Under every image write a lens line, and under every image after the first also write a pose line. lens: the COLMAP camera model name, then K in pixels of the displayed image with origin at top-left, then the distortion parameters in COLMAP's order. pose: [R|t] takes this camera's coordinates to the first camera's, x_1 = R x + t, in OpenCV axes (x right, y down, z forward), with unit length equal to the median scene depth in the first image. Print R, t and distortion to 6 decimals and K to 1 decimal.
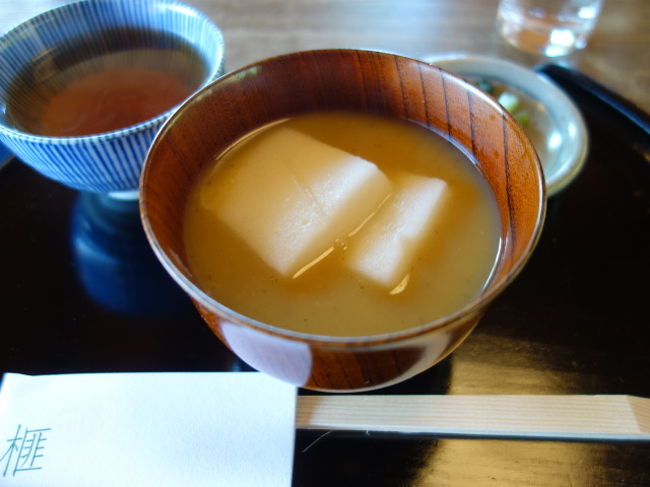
lens RADIAL K [[537.4, 0, 325.0], [0, 537.4, 243.5], [0, 0, 1]] dist [0.014921, 0.008005]
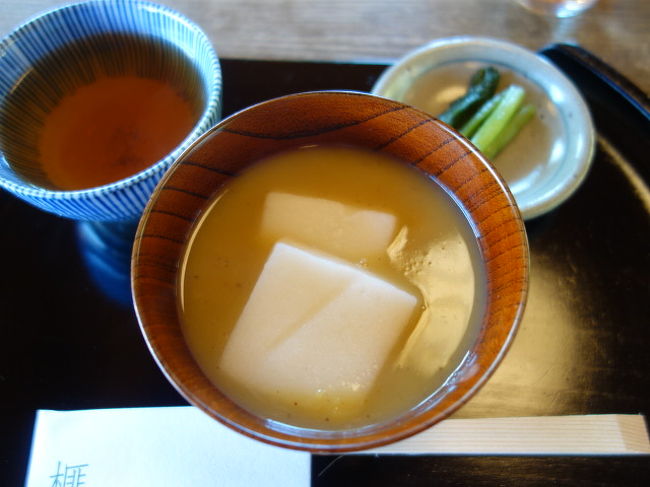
lens RADIAL K [[537.4, 0, 325.0], [0, 537.4, 243.5], [0, 0, 1]] dist [0.014921, 0.008005]
pose [[0.999440, -0.033444, -0.001325, -0.010001], [0.033107, 0.982013, 0.185889, -0.272736], [-0.004915, -0.185828, 0.982570, 0.003098]]
